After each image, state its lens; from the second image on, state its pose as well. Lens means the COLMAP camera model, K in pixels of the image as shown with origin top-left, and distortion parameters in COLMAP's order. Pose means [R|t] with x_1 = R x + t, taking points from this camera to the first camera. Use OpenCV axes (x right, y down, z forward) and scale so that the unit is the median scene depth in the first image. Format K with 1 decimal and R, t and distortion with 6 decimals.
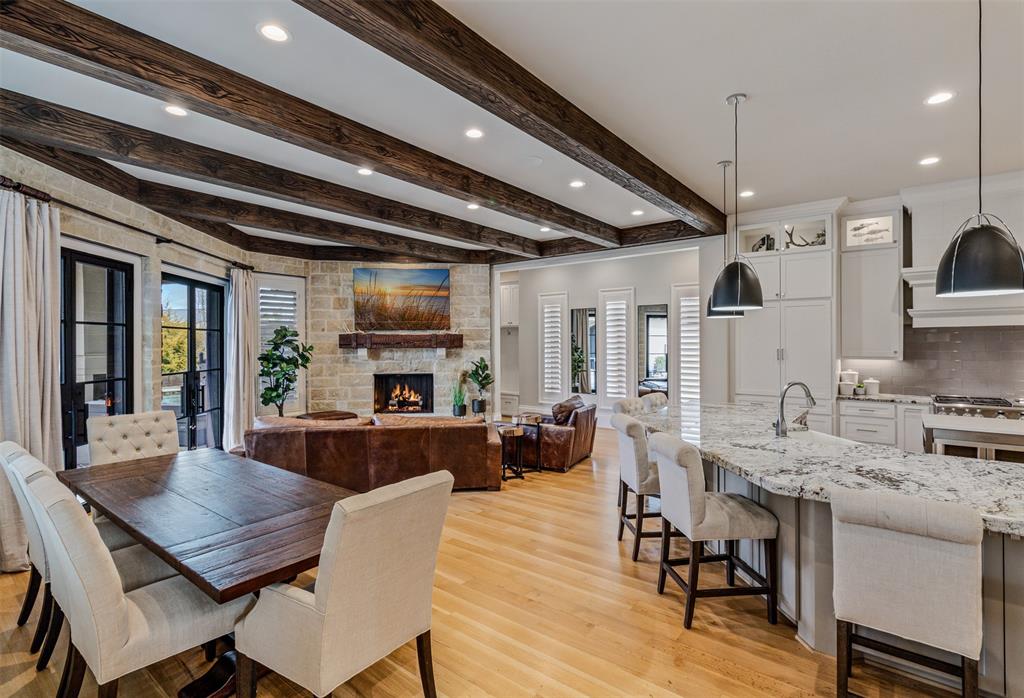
lens RADIAL K [[489.0, 0, 528.8], [0, 489.0, 339.5], [0, 0, 1]] dist [0.001510, -0.000114]
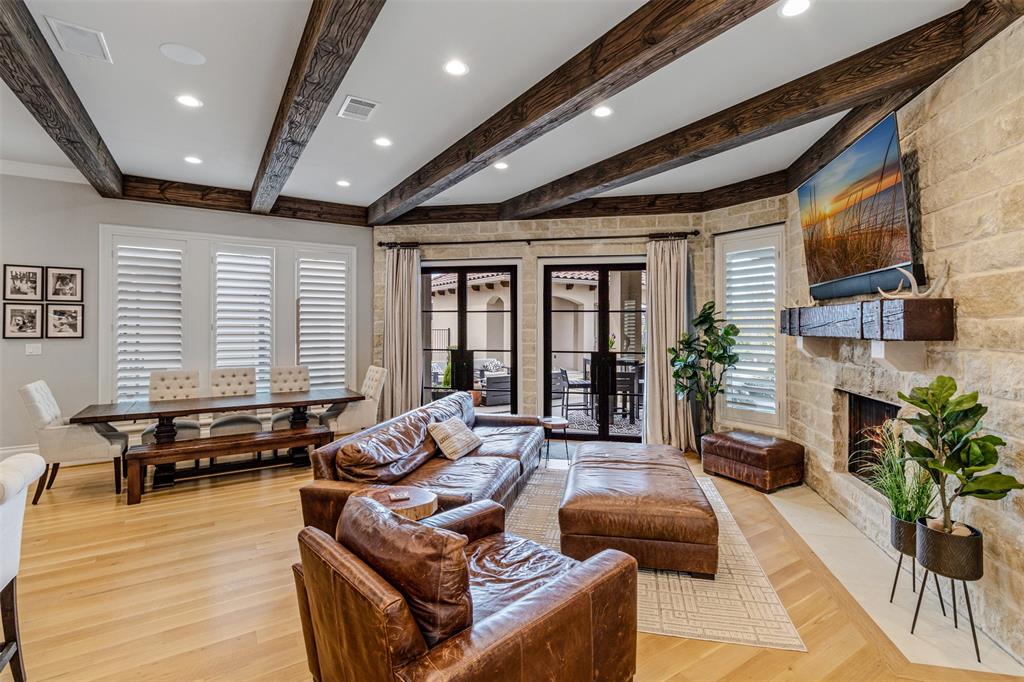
lens RADIAL K [[476.6, 0, 519.9], [0, 476.6, 326.2], [0, 0, 1]] dist [-0.000462, -0.000120]
pose [[-0.337766, 0.004444, -0.941220, 0.252792], [0.005556, 0.999981, 0.002727, 0.005012], [0.941214, -0.004309, -0.337784, 0.897850]]
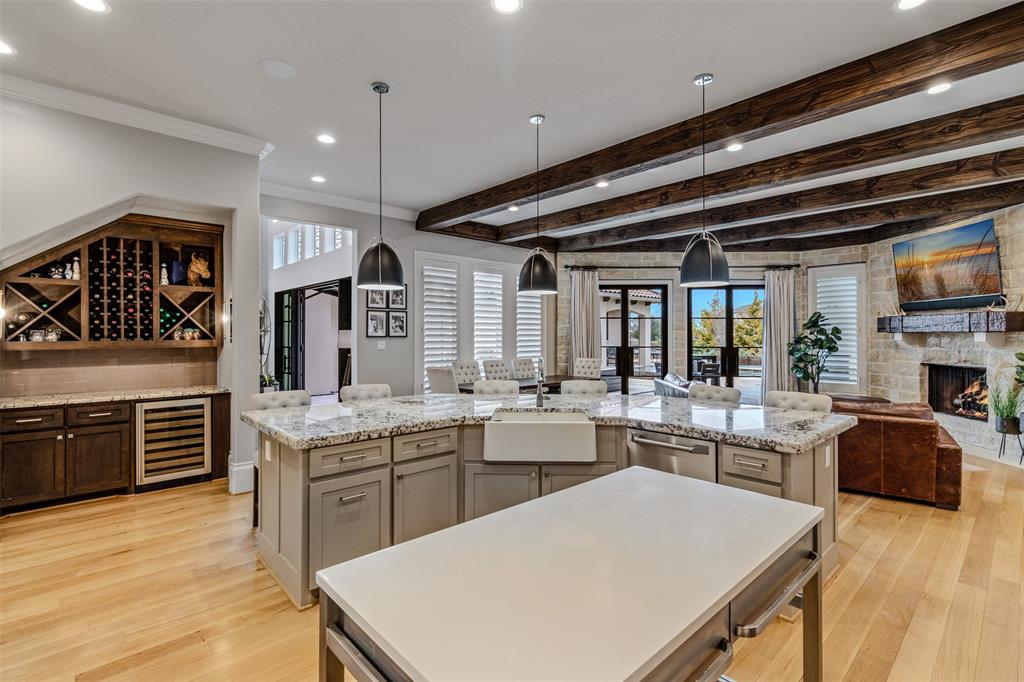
lens RADIAL K [[476.6, 0, 516.3], [0, 476.6, 334.6], [0, 0, 1]] dist [-0.000462, -0.000120]
pose [[-0.167829, 0.004115, -0.985808, 0.642496], [0.007819, 0.999965, 0.002843, 0.014033], [0.985785, -0.007231, -0.167855, 0.462586]]
